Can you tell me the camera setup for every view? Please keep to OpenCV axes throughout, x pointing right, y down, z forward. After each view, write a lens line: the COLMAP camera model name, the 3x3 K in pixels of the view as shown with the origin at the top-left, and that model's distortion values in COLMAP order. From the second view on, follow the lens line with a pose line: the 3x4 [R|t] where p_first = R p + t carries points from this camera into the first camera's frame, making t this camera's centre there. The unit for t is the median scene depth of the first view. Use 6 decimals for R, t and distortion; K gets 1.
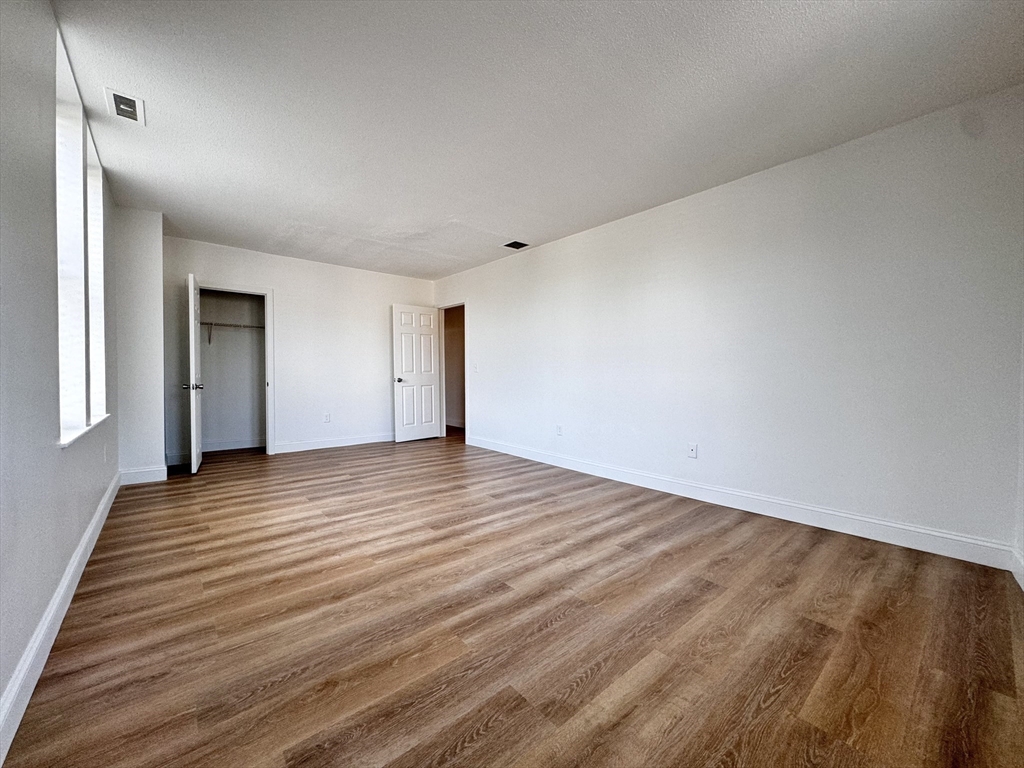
lens RADIAL K [[403.3, 0, 511.8], [0, 403.3, 380.9], [0, 0, 1]] dist [0.000710, 0.000445]
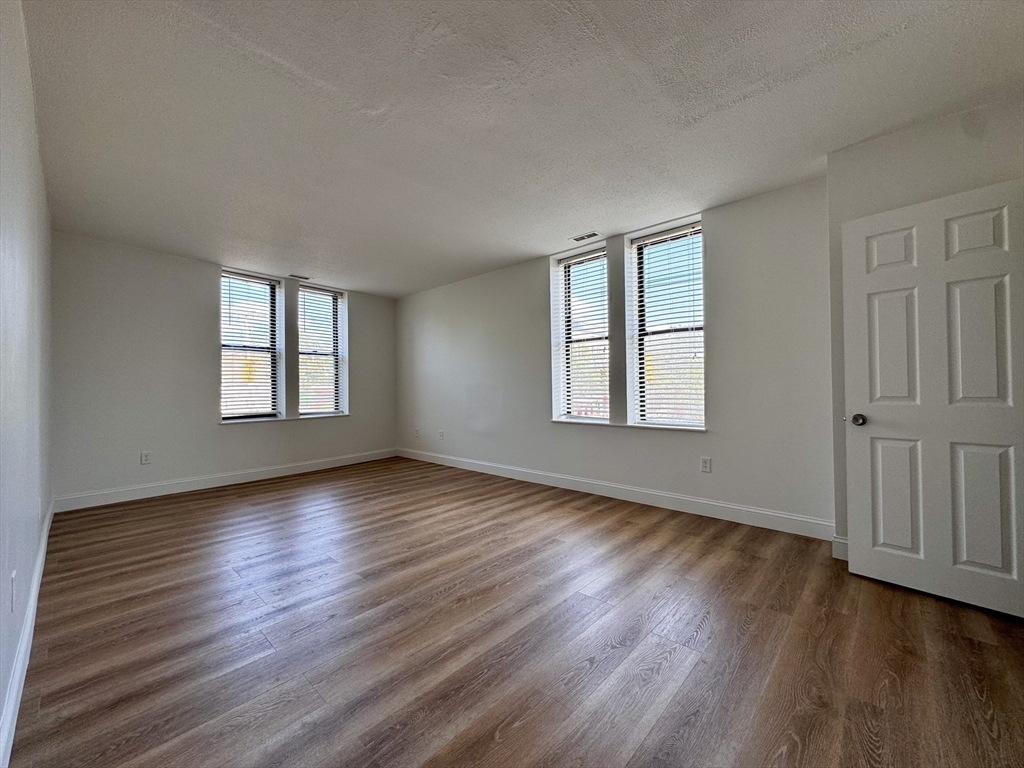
lens RADIAL K [[403.3, 0, 510.1], [0, 403.3, 380.5], [0, 0, 1]] dist [0.000710, 0.000445]
pose [[-0.993701, 0.004247, -0.111982, -0.371062], [0.003912, 0.999987, 0.003209, -0.064460], [0.111995, 0.002751, -0.993705, 2.228930]]
